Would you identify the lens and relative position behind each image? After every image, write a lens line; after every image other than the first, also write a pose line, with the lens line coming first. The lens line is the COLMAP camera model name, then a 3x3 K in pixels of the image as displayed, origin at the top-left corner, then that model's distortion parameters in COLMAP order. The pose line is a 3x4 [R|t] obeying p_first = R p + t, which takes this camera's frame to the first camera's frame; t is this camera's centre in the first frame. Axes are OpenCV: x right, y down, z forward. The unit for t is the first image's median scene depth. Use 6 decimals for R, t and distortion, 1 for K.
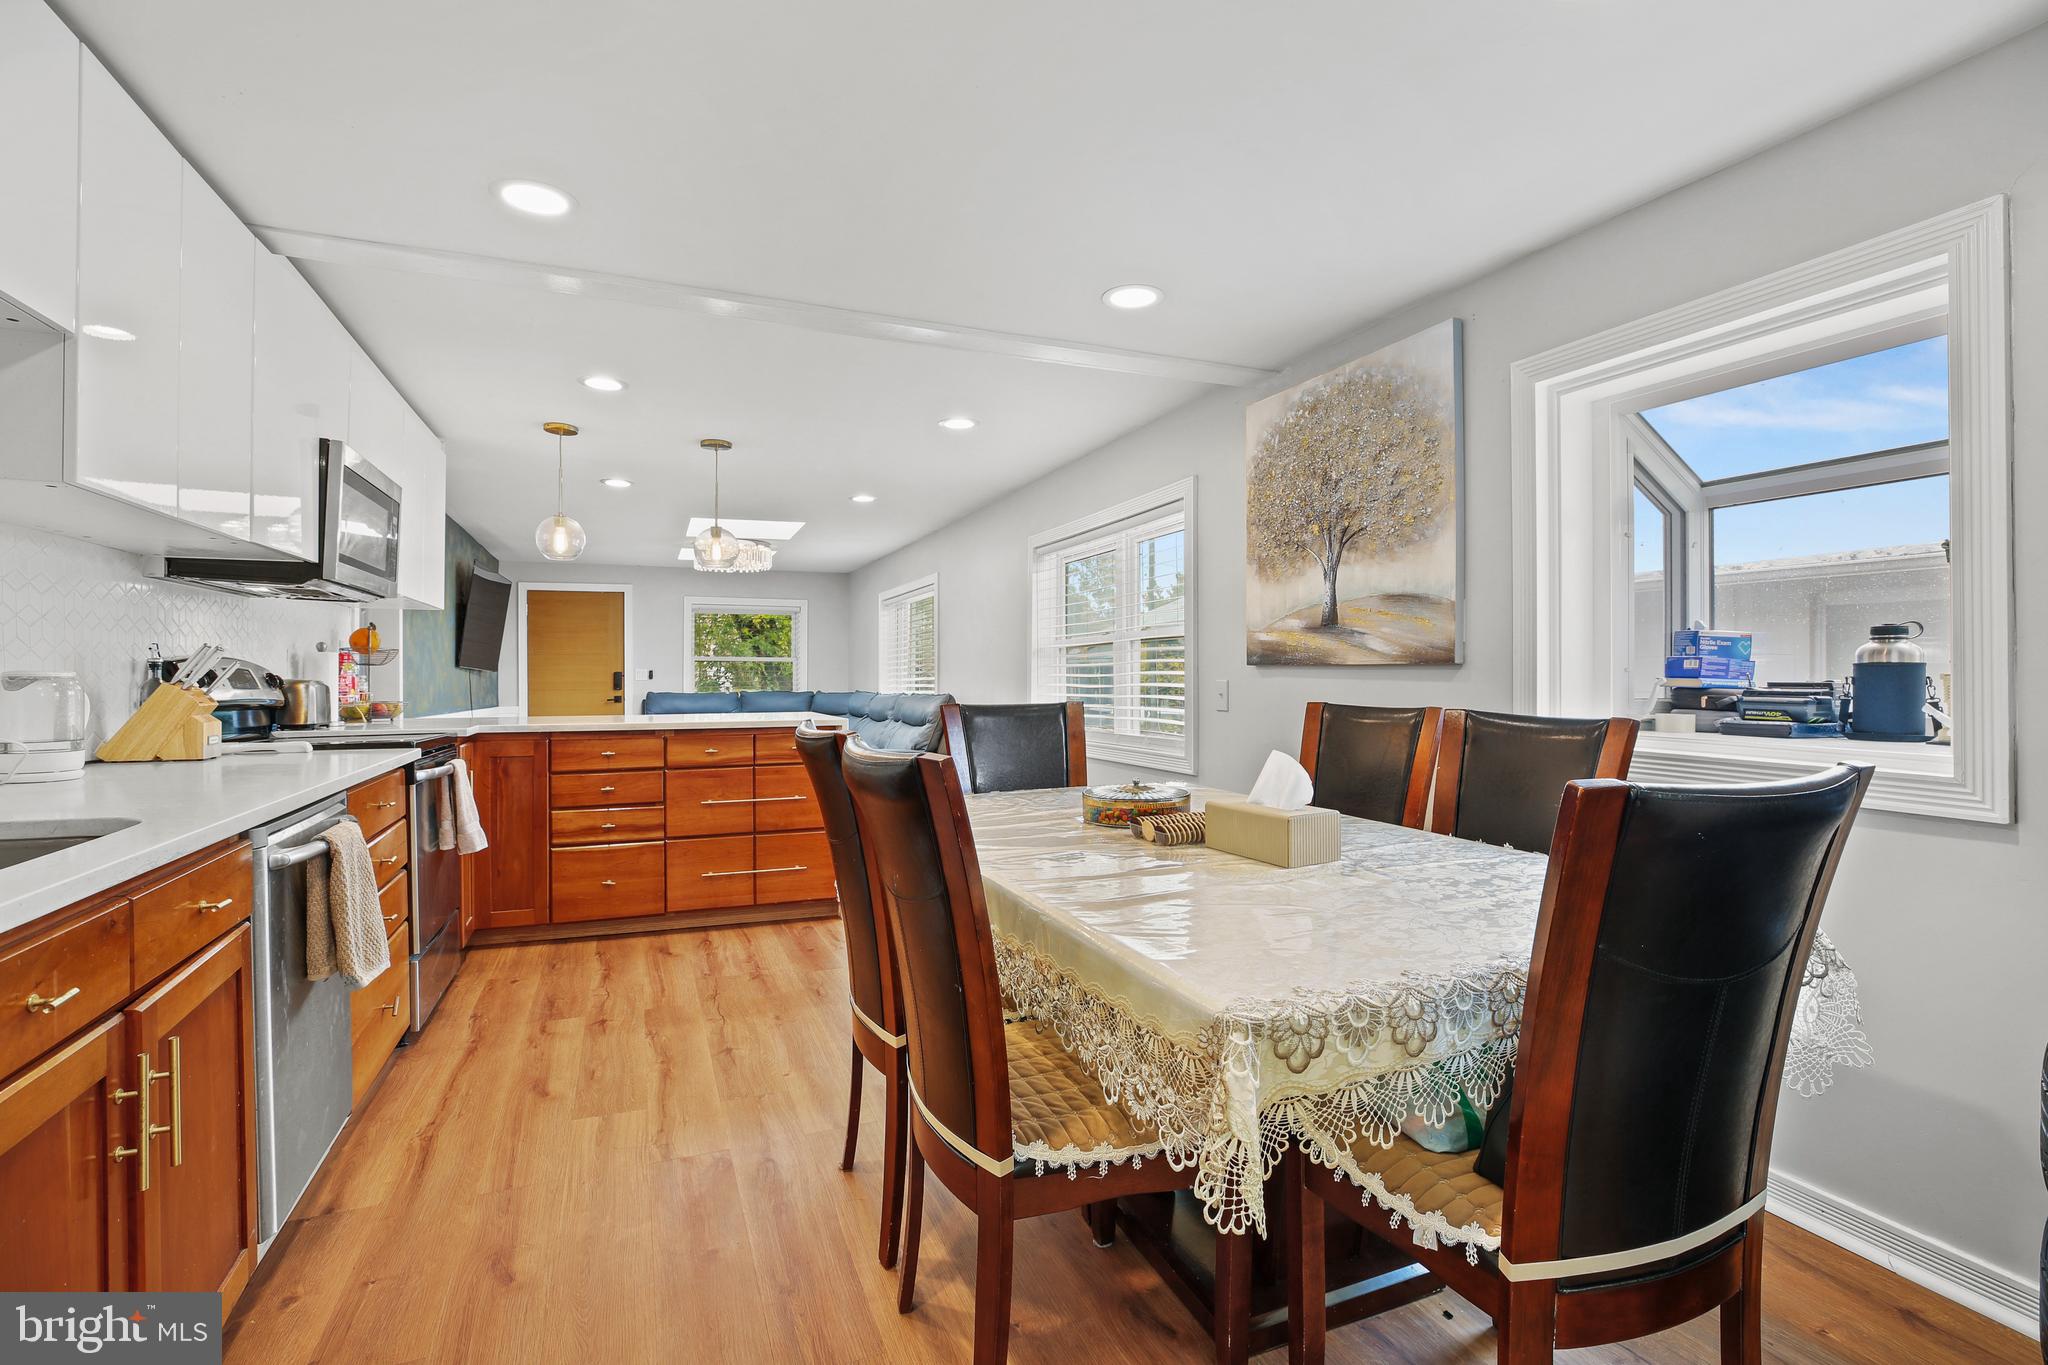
lens RADIAL K [[943.4, 0, 1038.4], [0, 943.4, 682.9], [0, 0, 1]] dist [-0.032639, 0.005118]
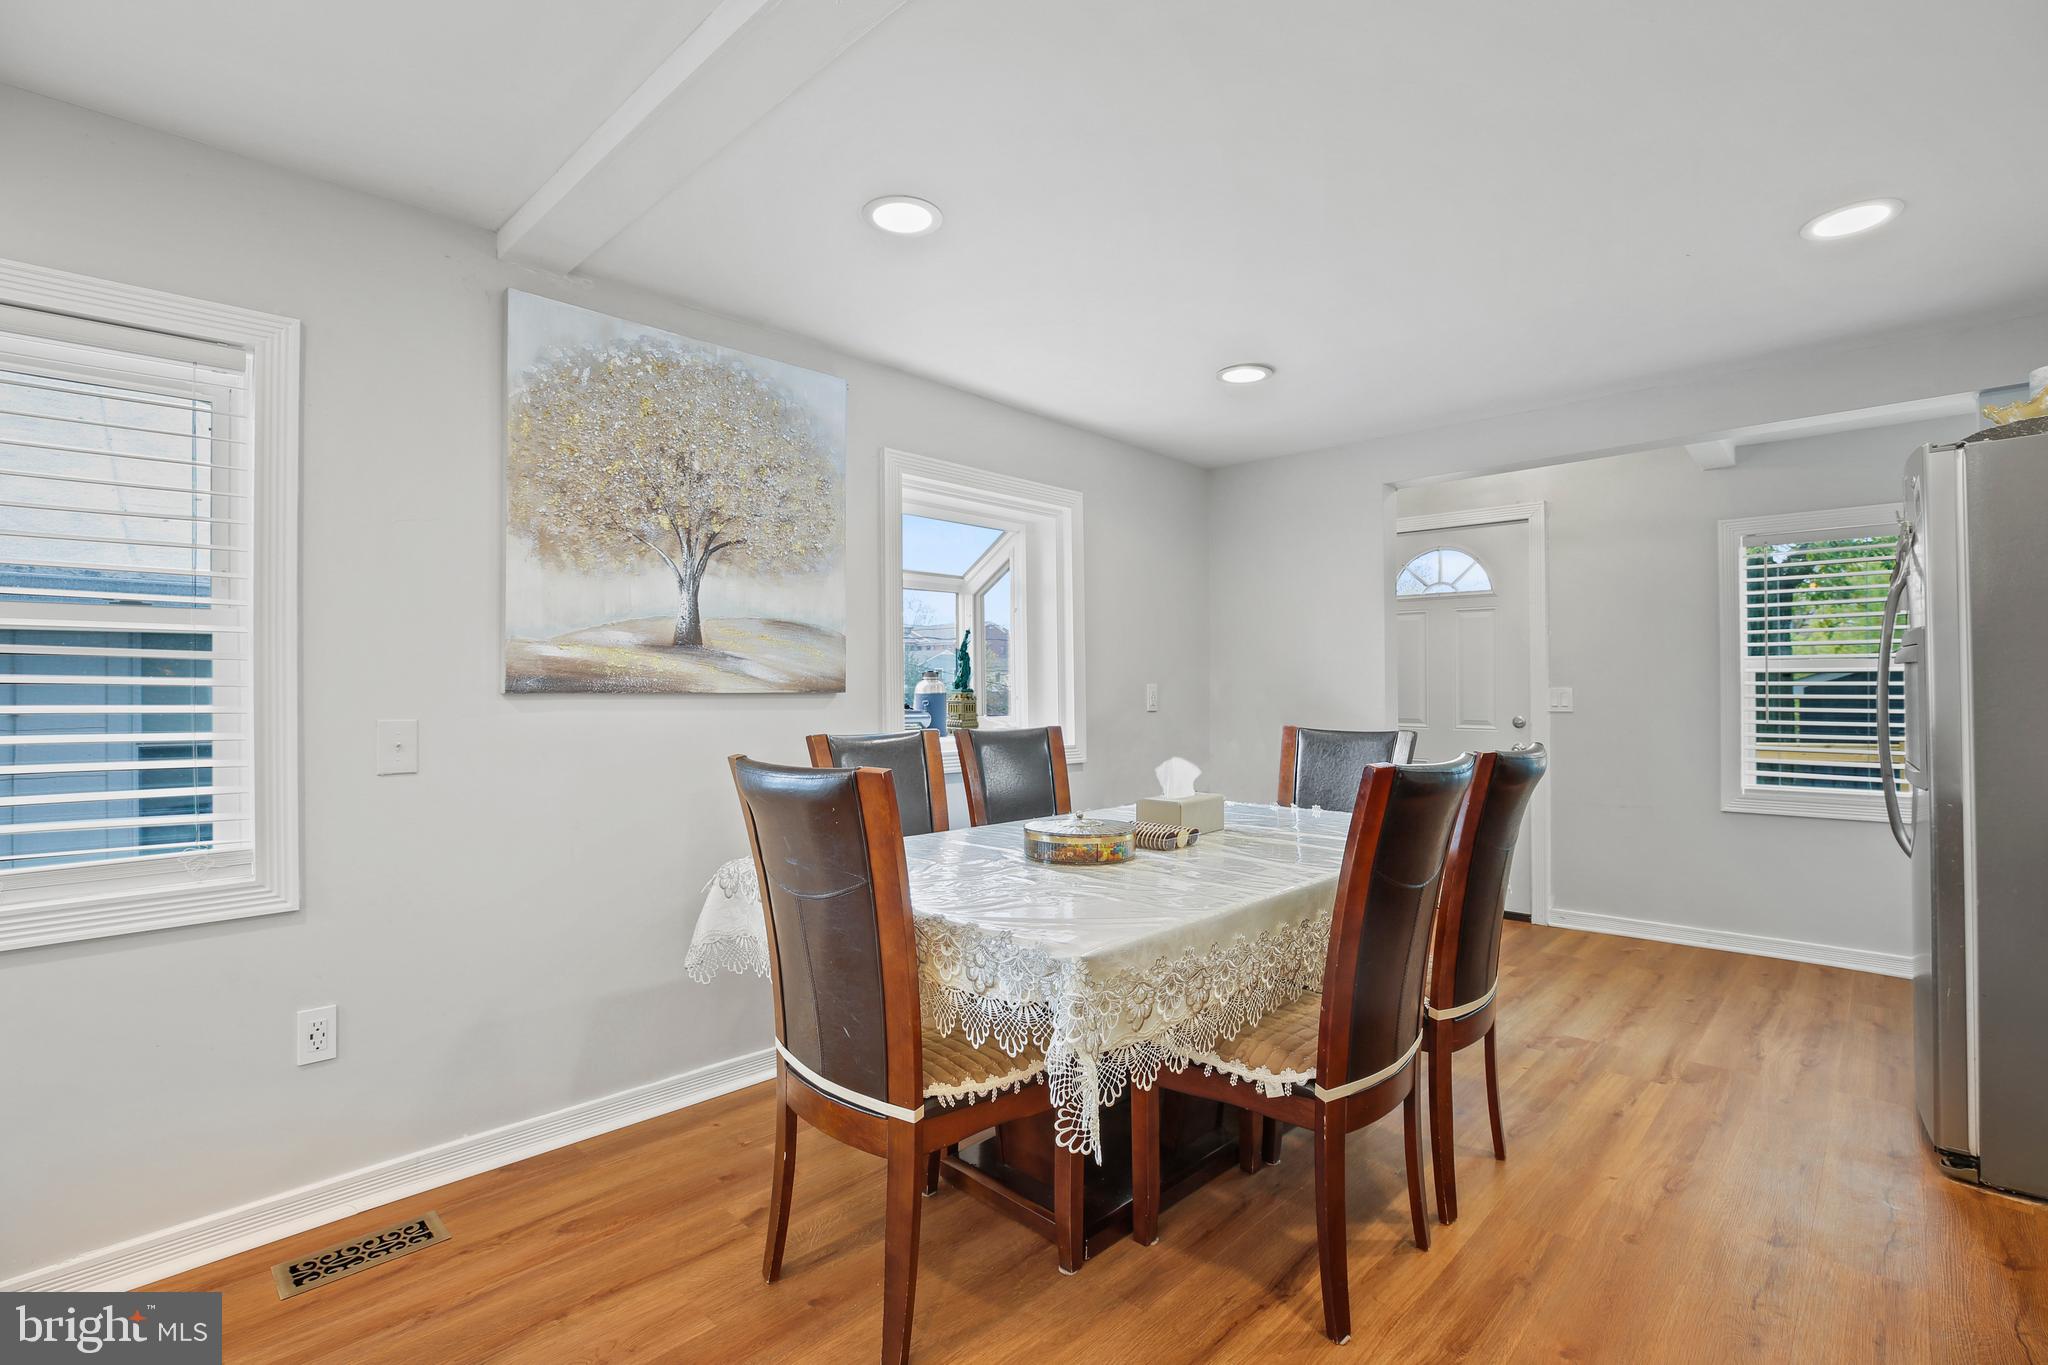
lens RADIAL K [[943.4, 0, 1007.7], [0, 943.4, 682.6], [0, 0, 1]] dist [-0.032639, 0.005118]
pose [[-0.382411, 0.011754, 0.923918, -0.566619], [0.016256, 0.999850, -0.005992, -0.019794], [-0.923849, 0.012728, -0.382545, 1.084910]]
